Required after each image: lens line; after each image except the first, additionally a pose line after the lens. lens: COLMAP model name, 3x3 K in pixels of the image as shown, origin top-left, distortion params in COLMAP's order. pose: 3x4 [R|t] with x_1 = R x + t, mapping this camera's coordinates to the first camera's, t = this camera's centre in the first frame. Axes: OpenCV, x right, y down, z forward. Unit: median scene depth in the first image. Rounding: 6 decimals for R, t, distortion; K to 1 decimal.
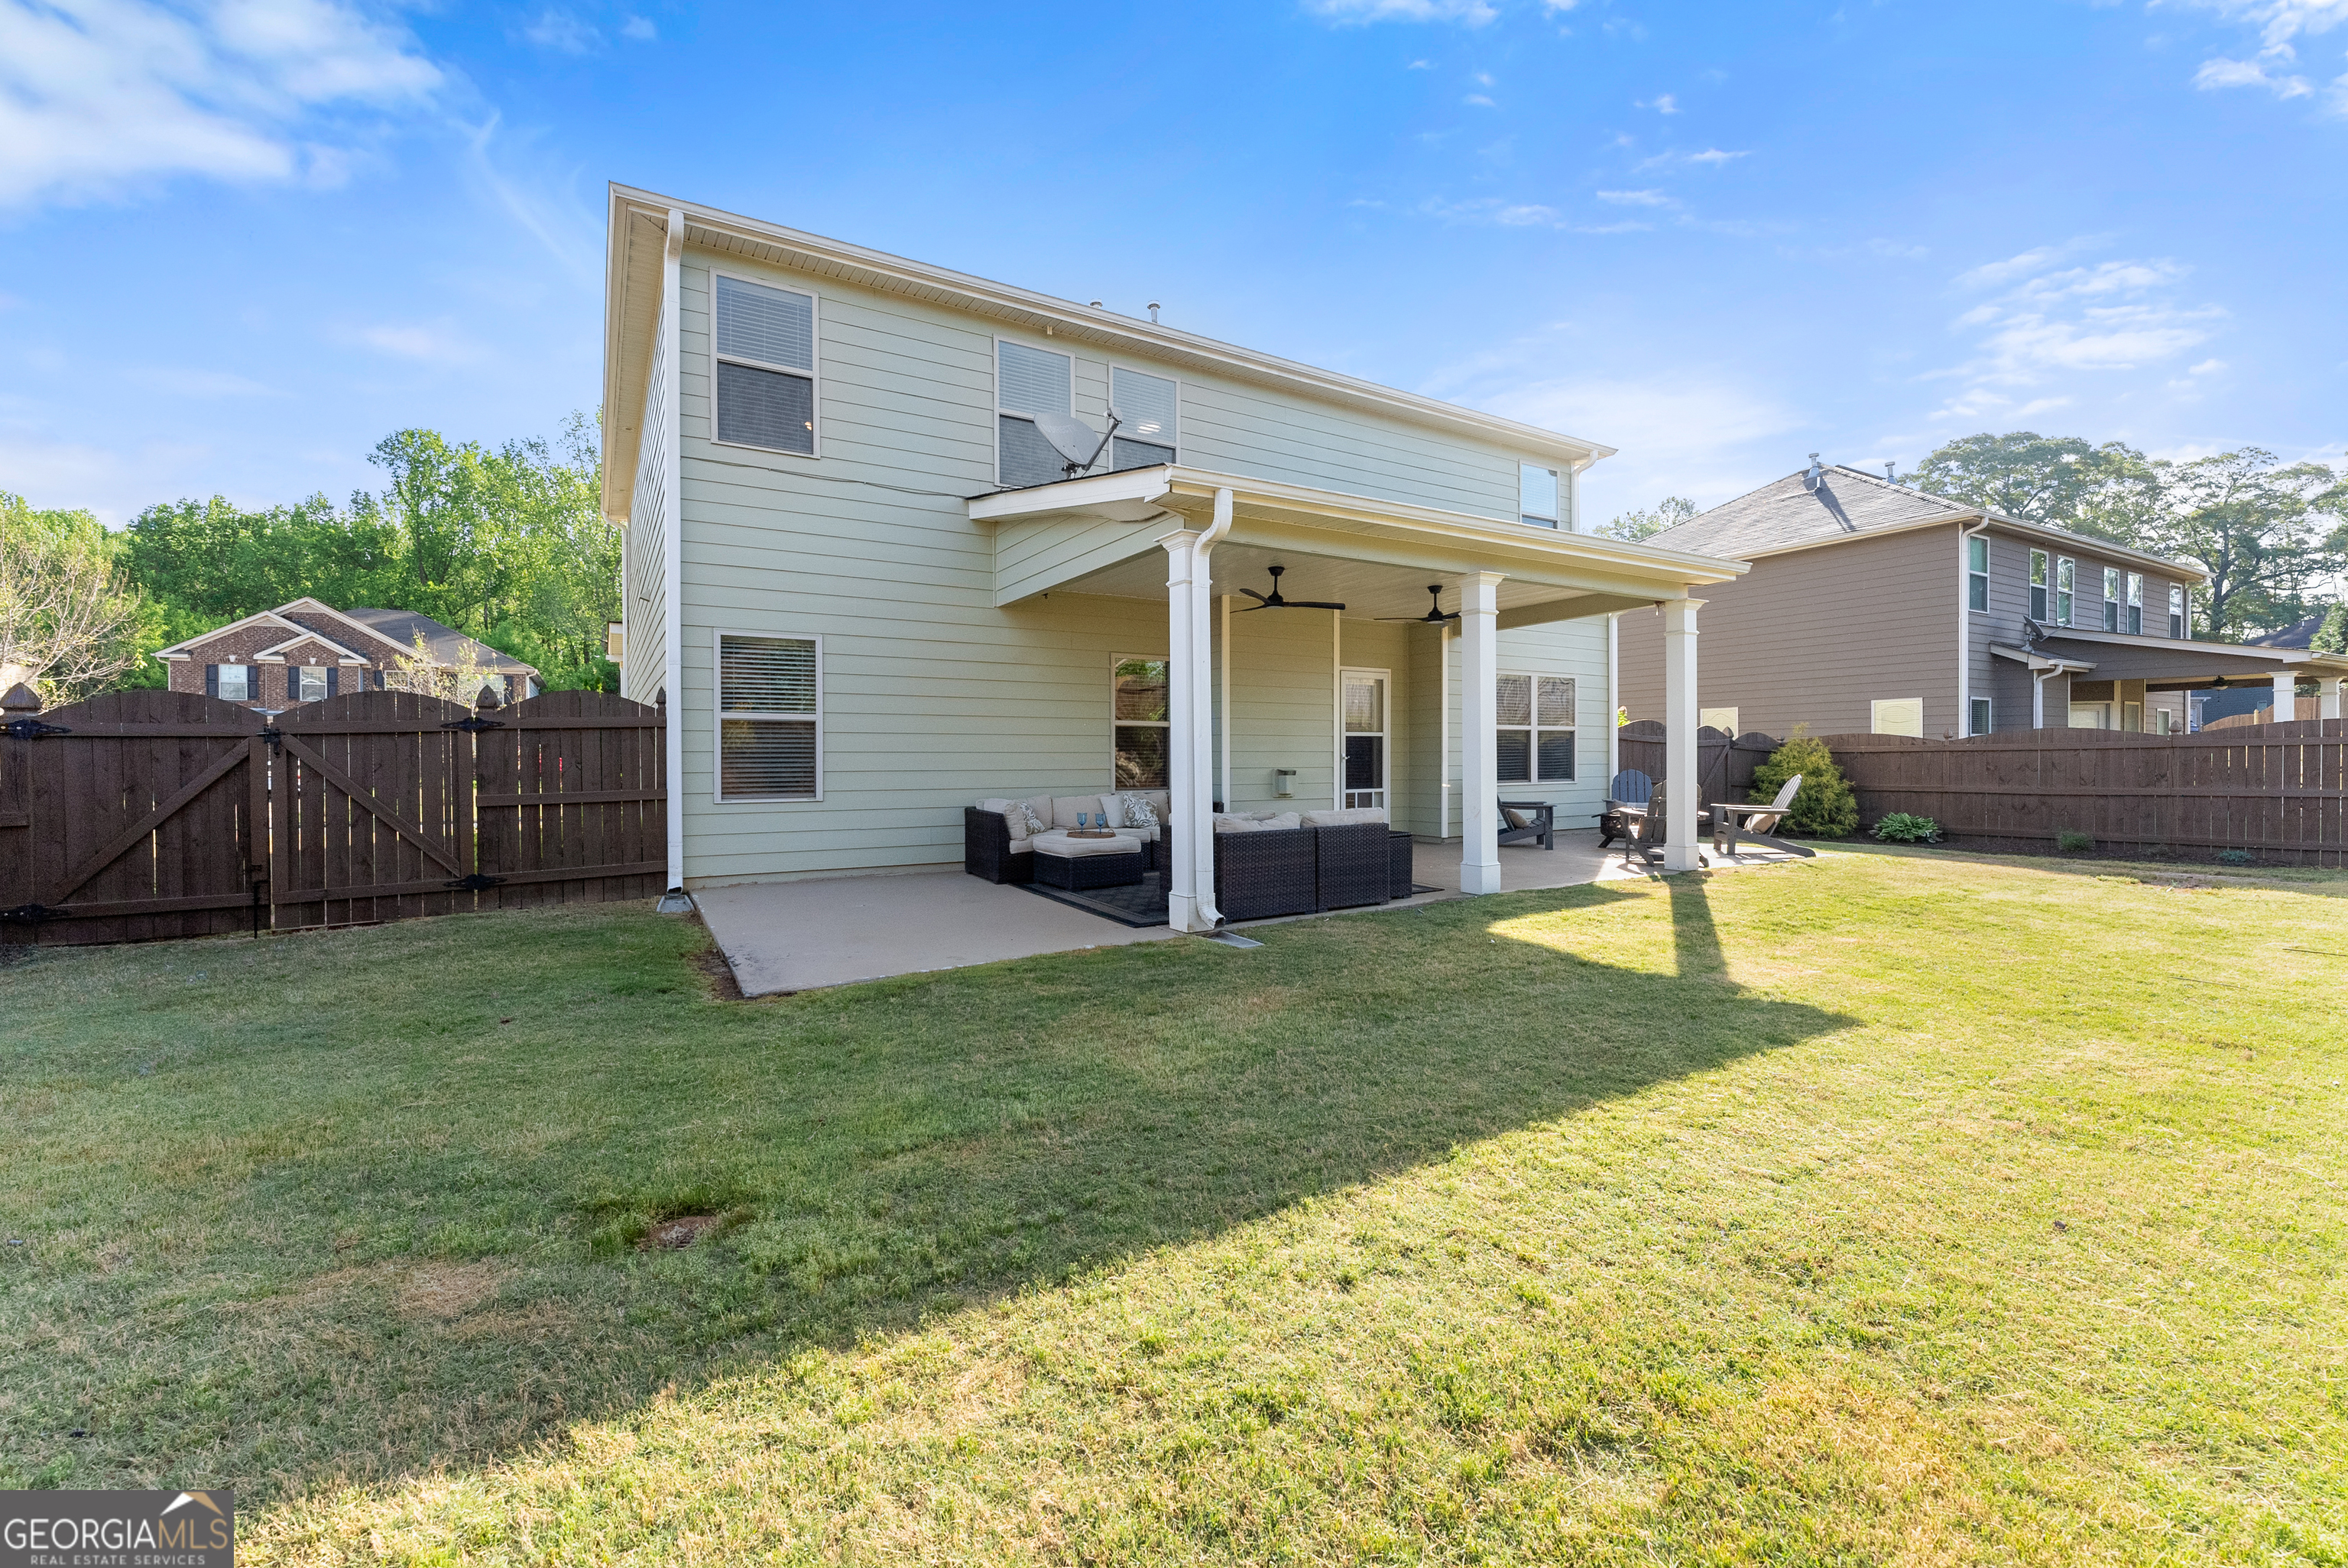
lens RADIAL K [[952.3, 0, 1167.7], [0, 952.3, 768.5], [0, 0, 1]] dist [0.002386, 0.000438]
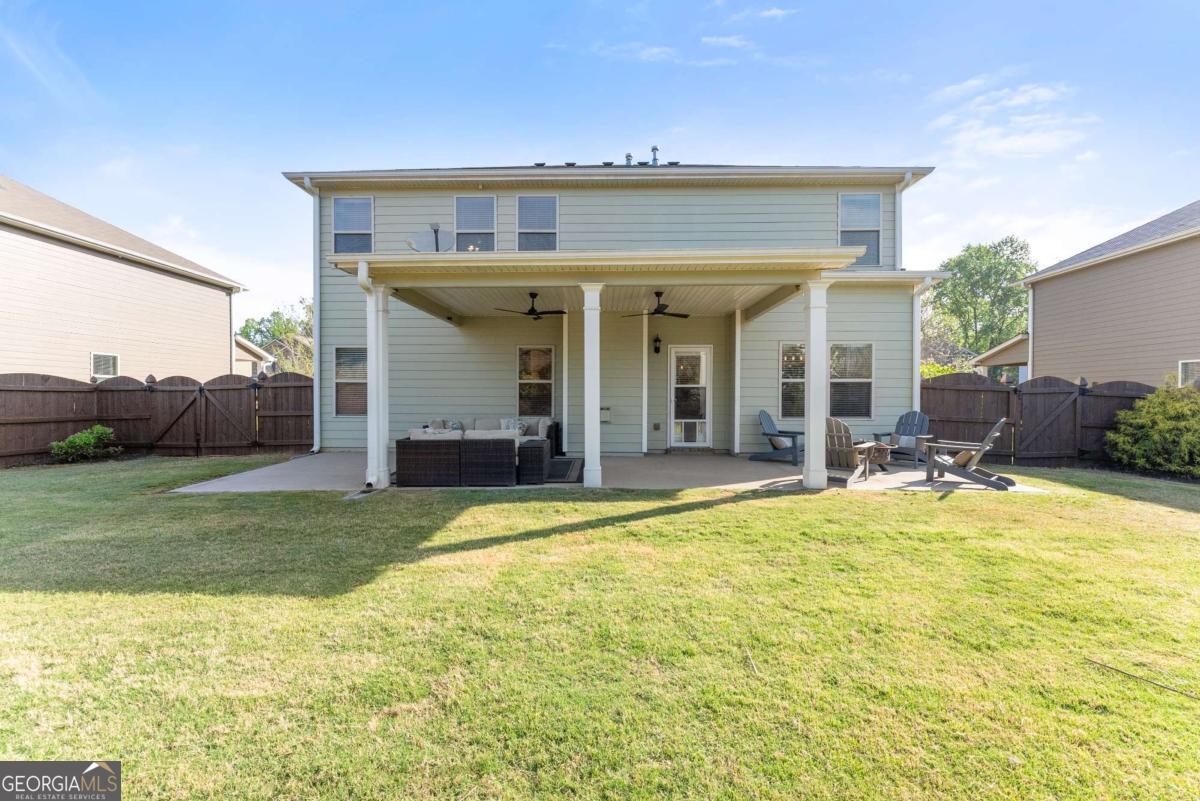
lens RADIAL K [[486.8, 0, 606.4], [0, 486.8, 404.7], [0, 0, 1]] dist [0.002386, 0.000438]
pose [[0.844570, 0.013278, -0.535281, 0.769215], [-0.011233, 0.999912, 0.007081, -0.011655], [0.535328, 0.000033, 0.844644, 0.325194]]
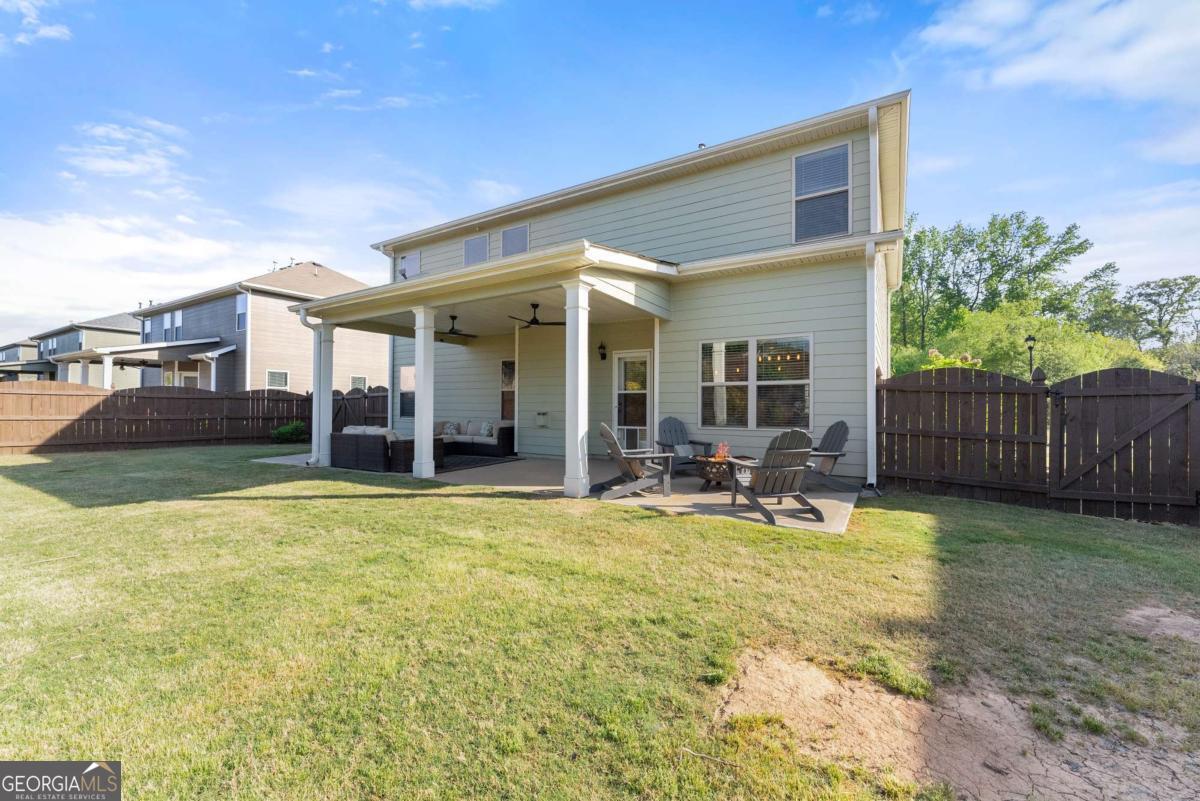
lens RADIAL K [[486.8, 0, 593.1], [0, 486.8, 402.1], [0, 0, 1]] dist [0.002386, 0.000438]
pose [[0.449097, 0.002884, -0.893478, 1.305776], [-0.011231, 0.999934, -0.002417, -0.022988], [0.893412, 0.011120, 0.449100, 0.840769]]
